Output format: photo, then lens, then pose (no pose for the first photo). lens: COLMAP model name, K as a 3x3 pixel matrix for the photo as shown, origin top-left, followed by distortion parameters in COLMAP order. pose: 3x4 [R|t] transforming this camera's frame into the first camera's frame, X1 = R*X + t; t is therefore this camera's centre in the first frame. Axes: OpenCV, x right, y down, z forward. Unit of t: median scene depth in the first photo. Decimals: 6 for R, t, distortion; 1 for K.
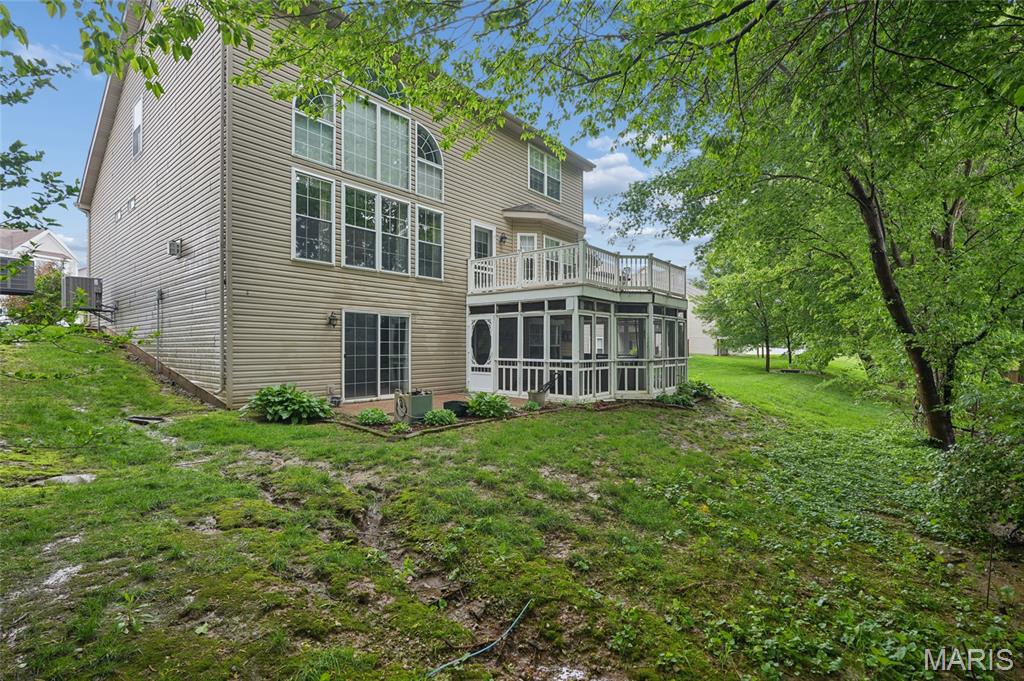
lens RADIAL K [[469.0, 0, 513.3], [0, 469.0, 344.7], [0, 0, 1]] dist [-0.001921, -0.000016]
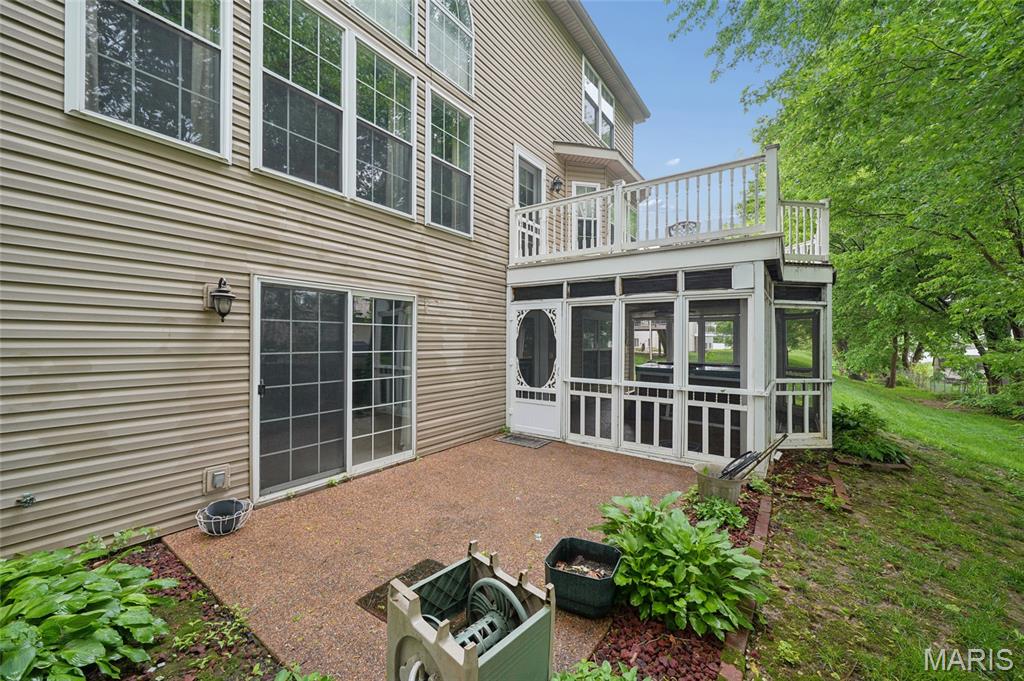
lens RADIAL K [[389.4, 0, 510.9], [0, 389.4, 338.2], [0, 0, 1]] dist [0.001979, -0.000020]
pose [[0.997320, 0.005073, 0.072981, -0.140338], [-0.005177, 0.999986, 0.001231, -0.019178], [-0.072974, -0.001606, 0.997333, 0.545639]]
